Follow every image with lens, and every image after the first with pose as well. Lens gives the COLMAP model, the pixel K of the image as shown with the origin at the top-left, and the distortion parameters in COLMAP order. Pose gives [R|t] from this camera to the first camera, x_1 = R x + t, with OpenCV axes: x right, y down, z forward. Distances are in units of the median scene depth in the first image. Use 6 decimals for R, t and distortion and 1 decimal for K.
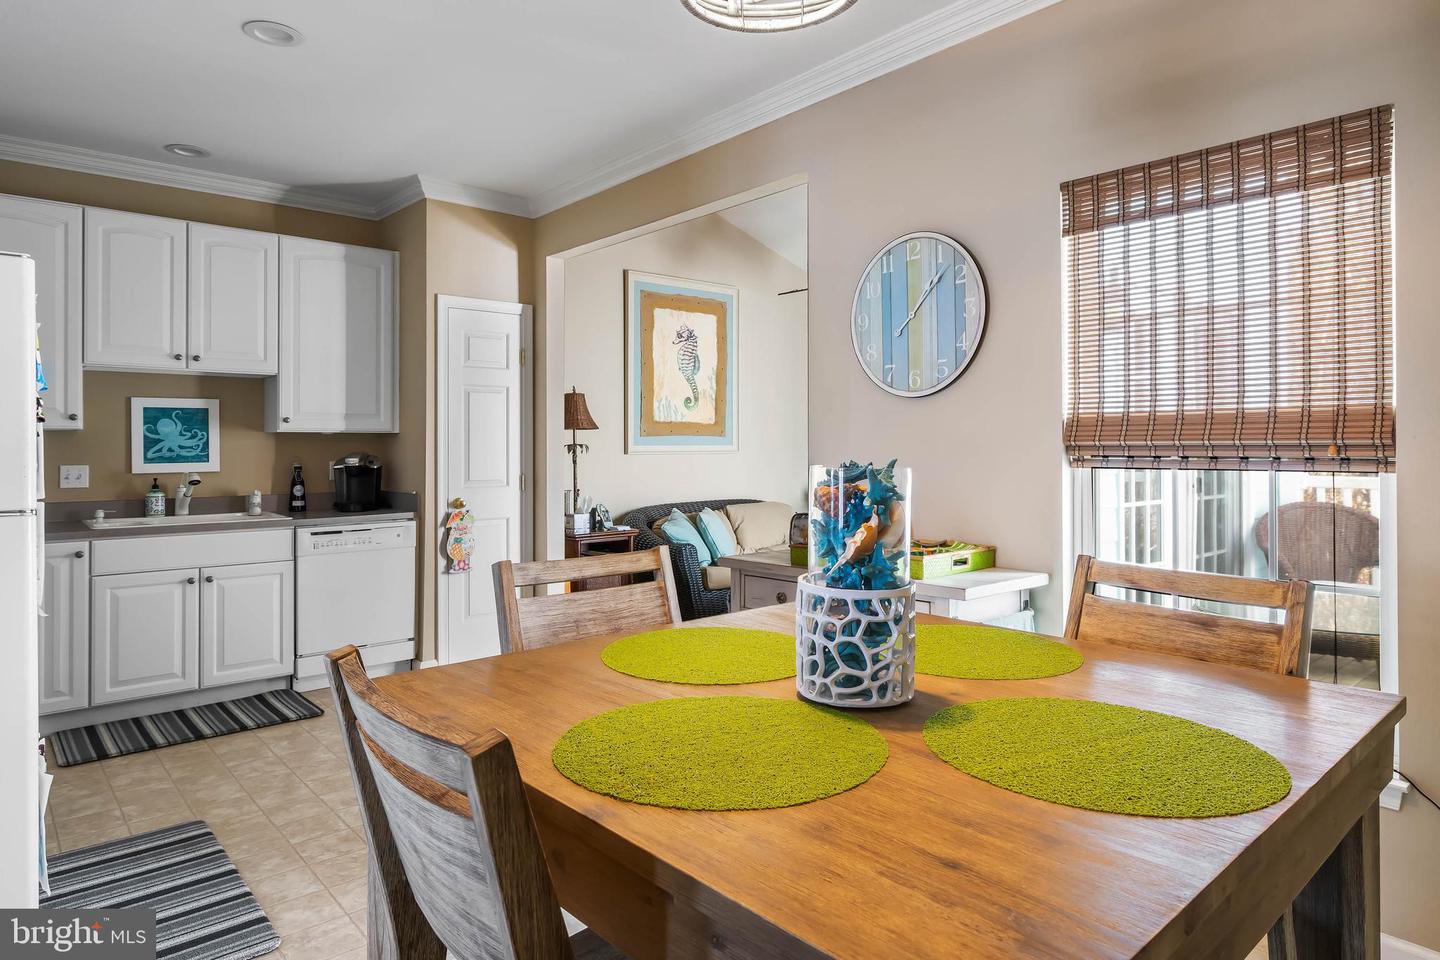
lens RADIAL K [[863.0, 0, 731.7], [0, 863.0, 437.8], [0, 0, 1]] dist [0.007575, 0.001810]
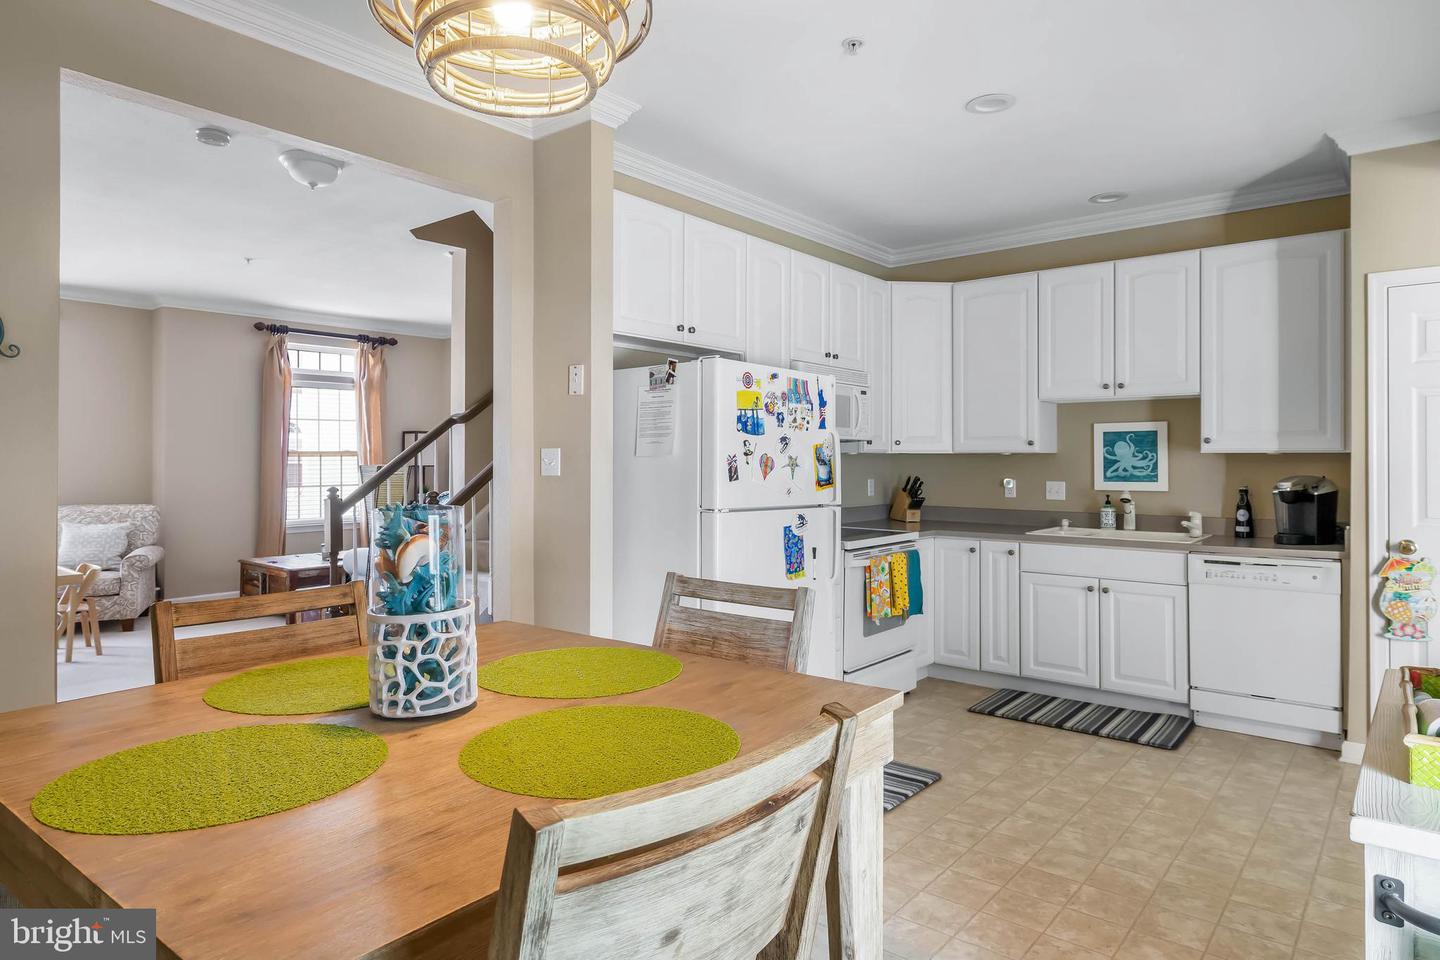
lens RADIAL K [[863.2, 0, 720.9], [0, 863.2, 452.5], [0, 0, 1]] dist [0.007889, 0.001000]
pose [[0.161184, -0.004272, -0.986915, 0.357398], [0.008777, 0.999957, -0.002895, -0.009496], [0.986885, -0.008196, 0.161215, 0.322348]]
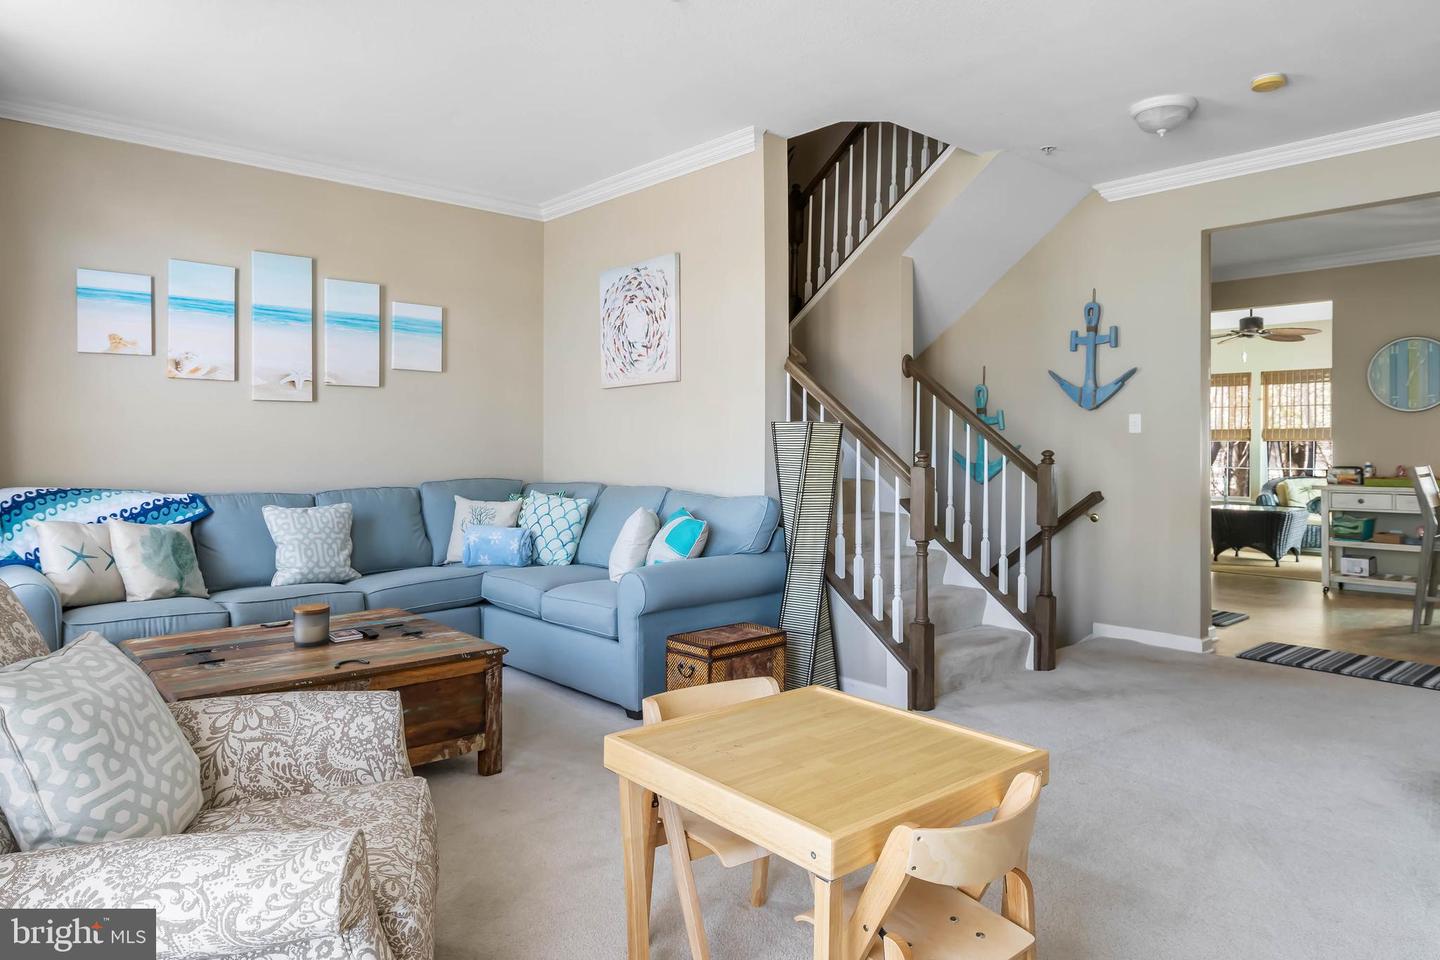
lens RADIAL K [[911.6, 0, 725.6], [0, 911.6, 443.0], [0, 0, 1]] dist [0.003582, 0.001183]
pose [[0.999843, 0.004992, 0.017023, -1.078242], [-0.005149, 0.999945, 0.009172, 0.013572], [-0.016976, -0.009259, 0.999813, -0.887192]]
